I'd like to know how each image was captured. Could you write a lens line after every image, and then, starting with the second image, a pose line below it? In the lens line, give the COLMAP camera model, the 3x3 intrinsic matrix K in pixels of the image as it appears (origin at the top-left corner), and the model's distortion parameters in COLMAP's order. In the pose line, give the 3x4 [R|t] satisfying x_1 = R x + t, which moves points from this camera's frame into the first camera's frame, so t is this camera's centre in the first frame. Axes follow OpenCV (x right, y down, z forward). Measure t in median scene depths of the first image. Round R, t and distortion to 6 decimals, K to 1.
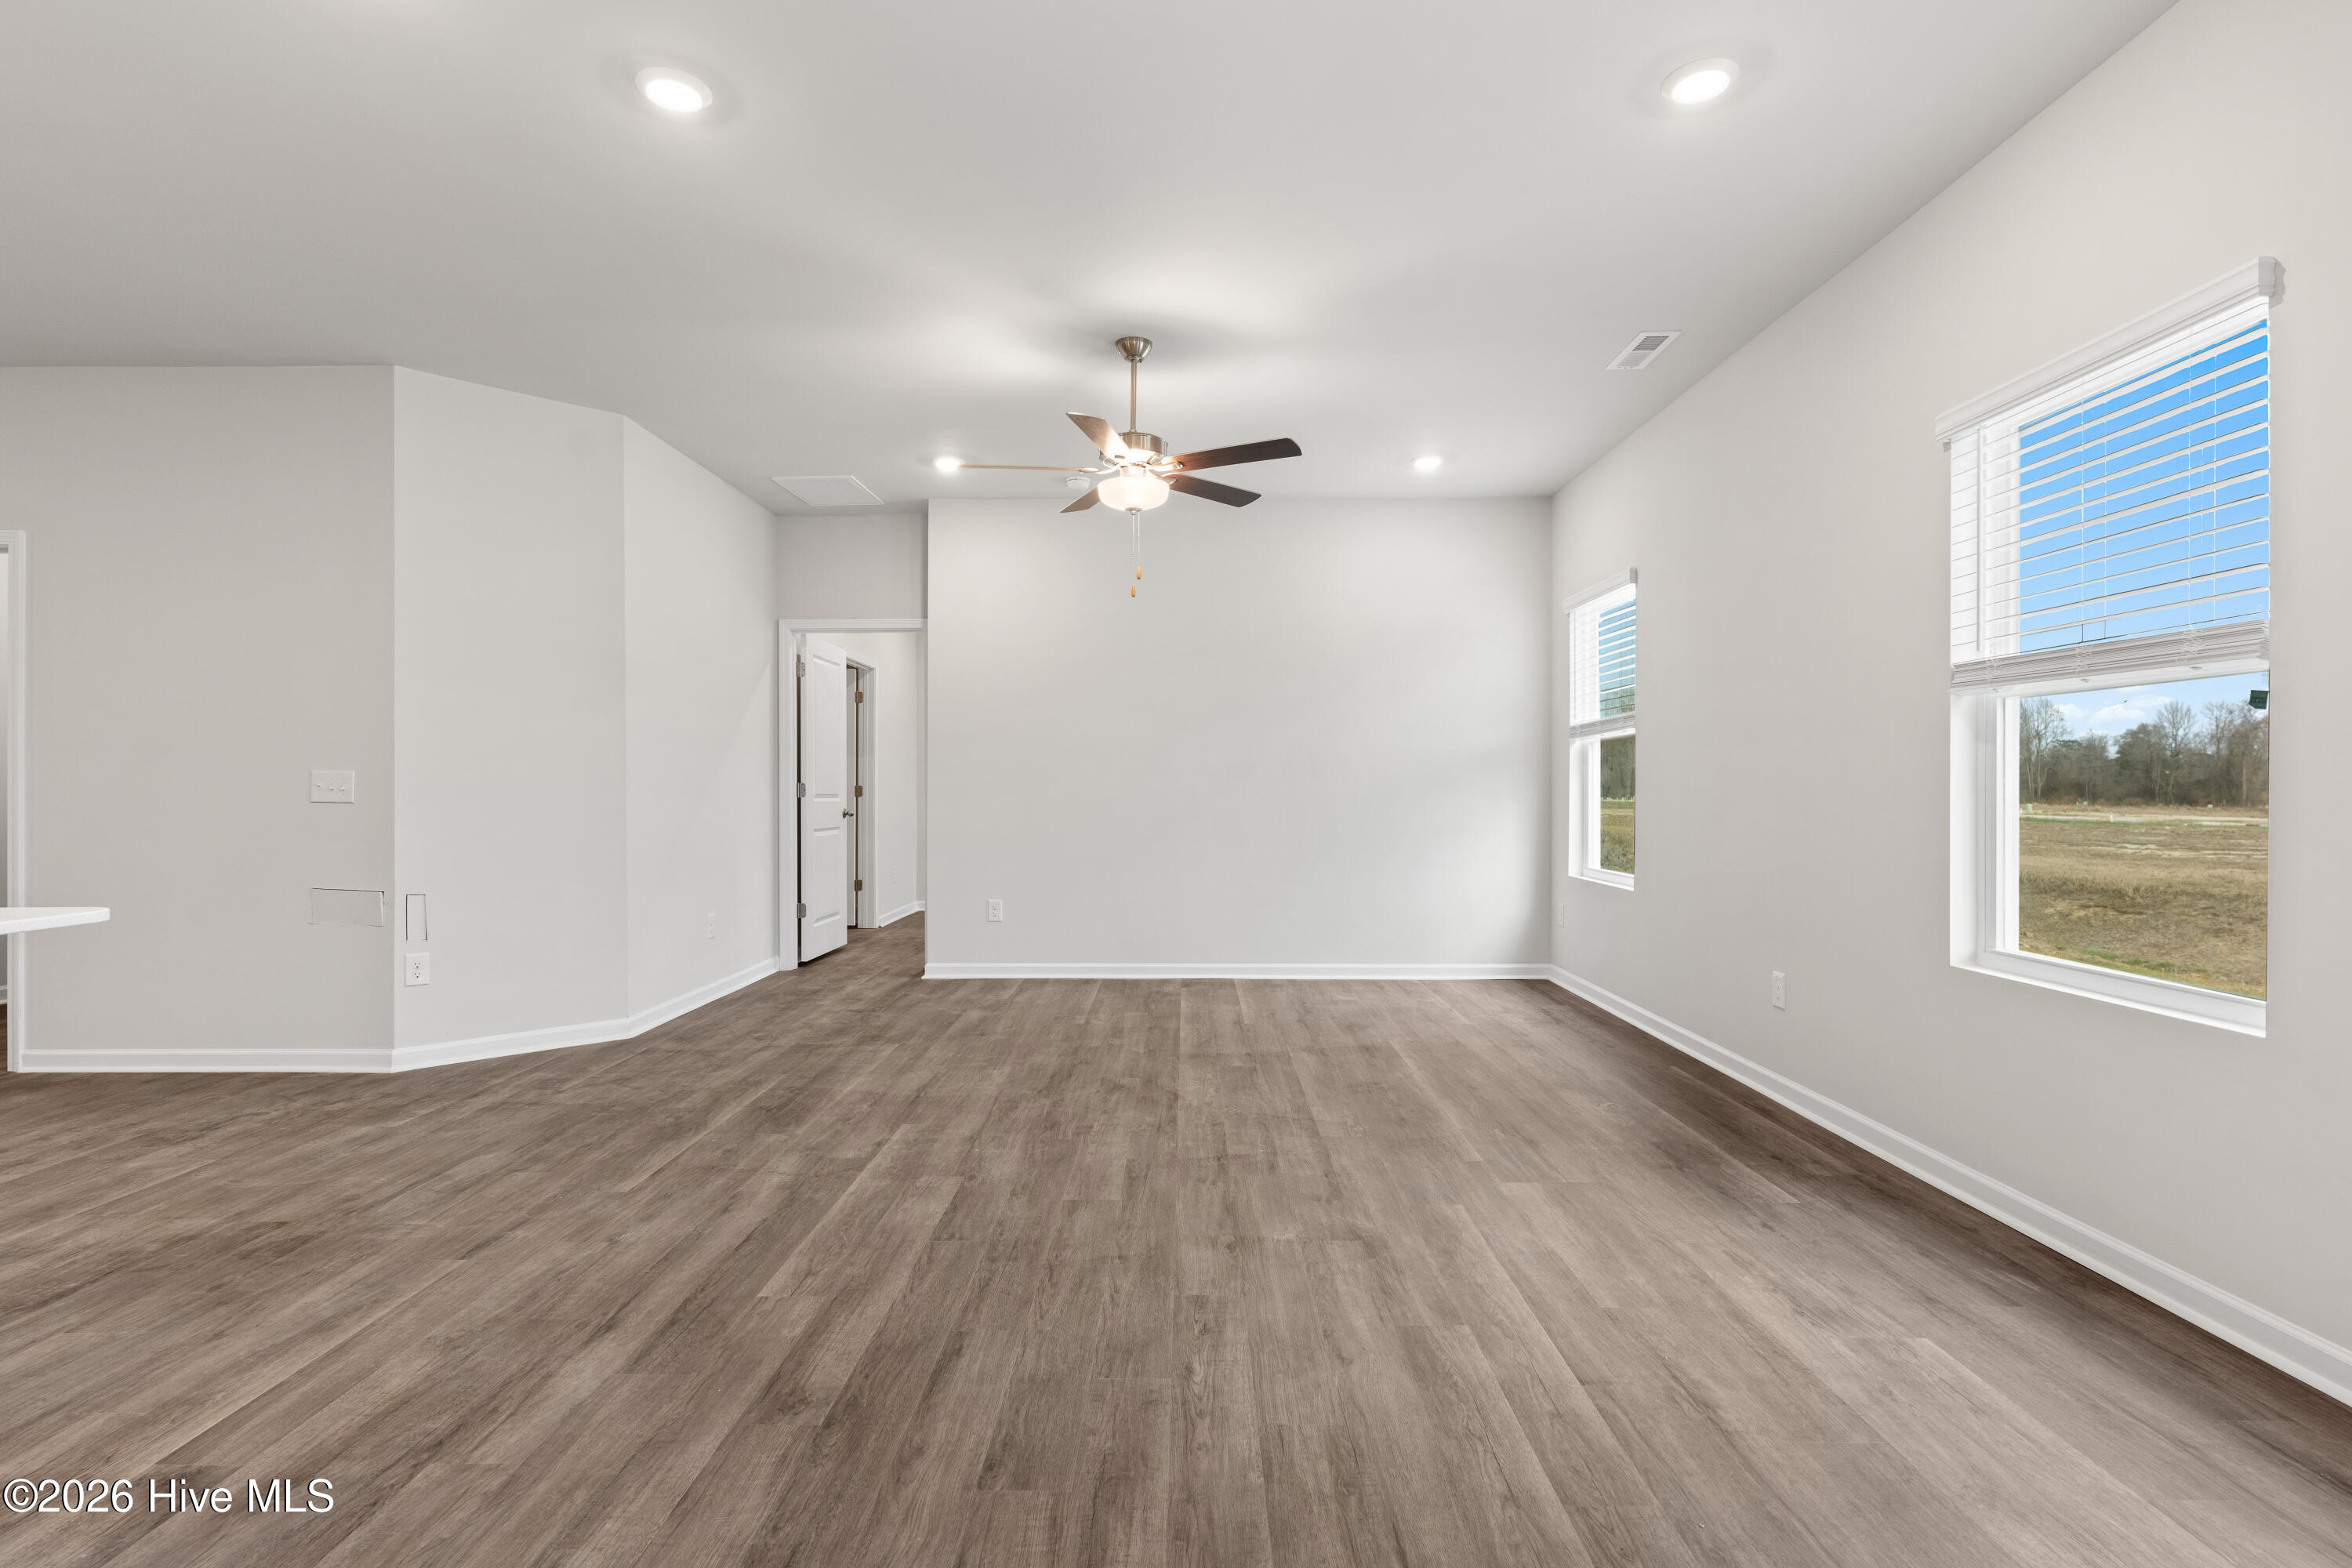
lens RADIAL K [[1129.5, 0, 1171.6], [0, 1129.5, 796.4], [0, 0, 1]] dist [0.003546, -0.000281]
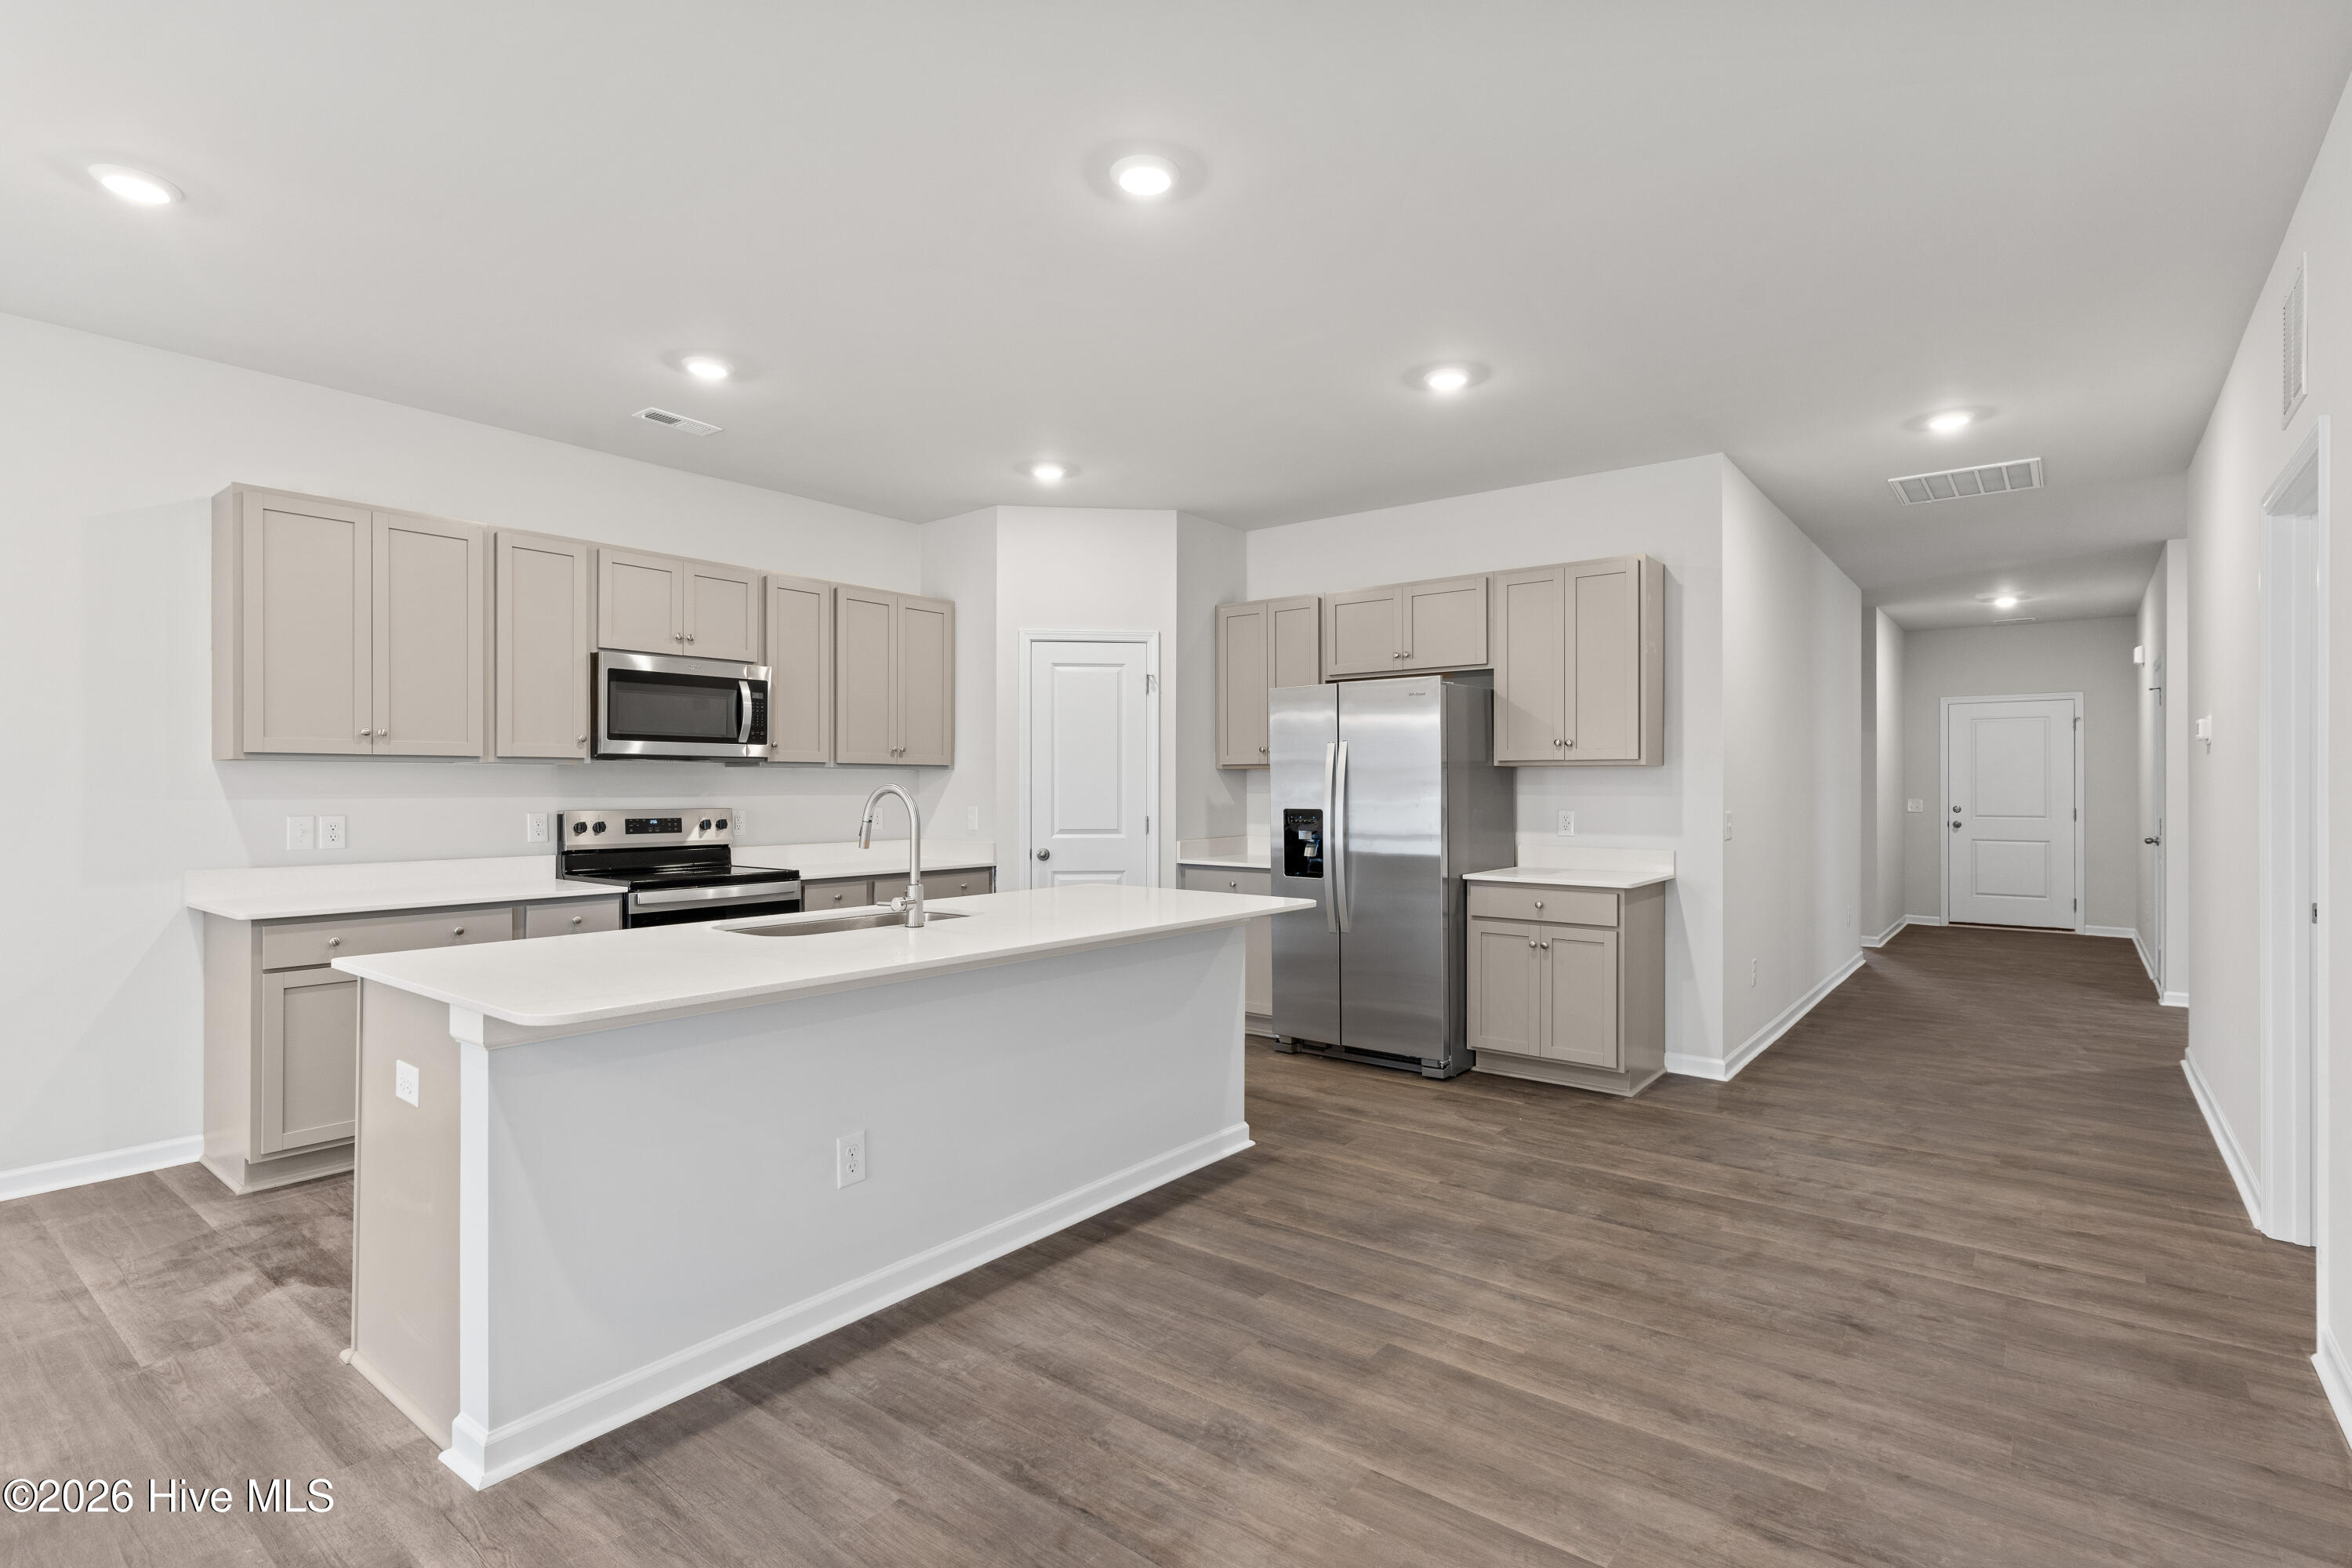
lens RADIAL K [[1129.5, 0, 1185.5], [0, 1129.5, 783.5], [0, 0, 1]] dist [0.003546, -0.000281]
pose [[-0.607344, -0.000265, -0.794439, -0.313602], [-0.004207, 0.999987, 0.002882, -0.073394], [0.794428, 0.005093, -0.607337, 1.333333]]
